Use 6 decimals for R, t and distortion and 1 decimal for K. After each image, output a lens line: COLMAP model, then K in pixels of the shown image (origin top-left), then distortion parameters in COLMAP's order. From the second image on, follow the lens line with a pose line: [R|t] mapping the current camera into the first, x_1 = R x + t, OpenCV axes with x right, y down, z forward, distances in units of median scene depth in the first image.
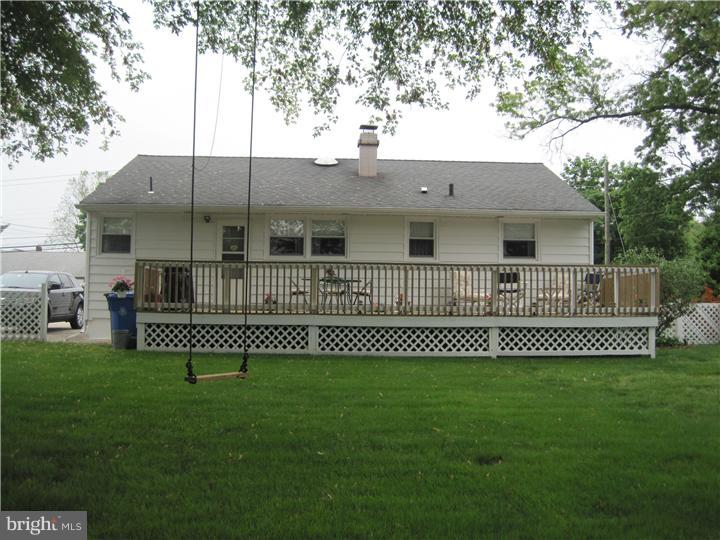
lens RADIAL K [[749.1, 0, 360.0], [0, 749.1, 270.0], [0, 0, 1]] dist [-0.185210, 0.141936]
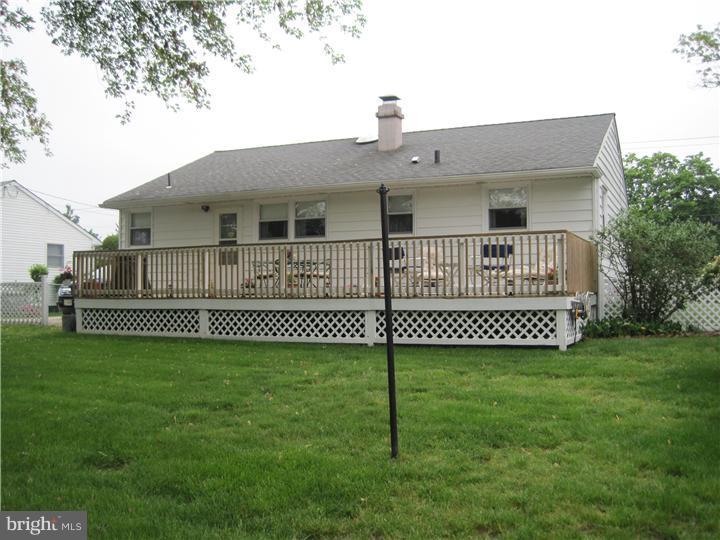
lens RADIAL K [[749.1, 0, 360.0], [0, 749.1, 270.0], [0, 0, 1]] dist [-0.185210, 0.141936]
pose [[0.884745, -0.031273, -0.465024, 0.580225], [0.040694, 0.999119, 0.010233, 0.019498], [0.464295, -0.027978, 0.885239, 0.209859]]
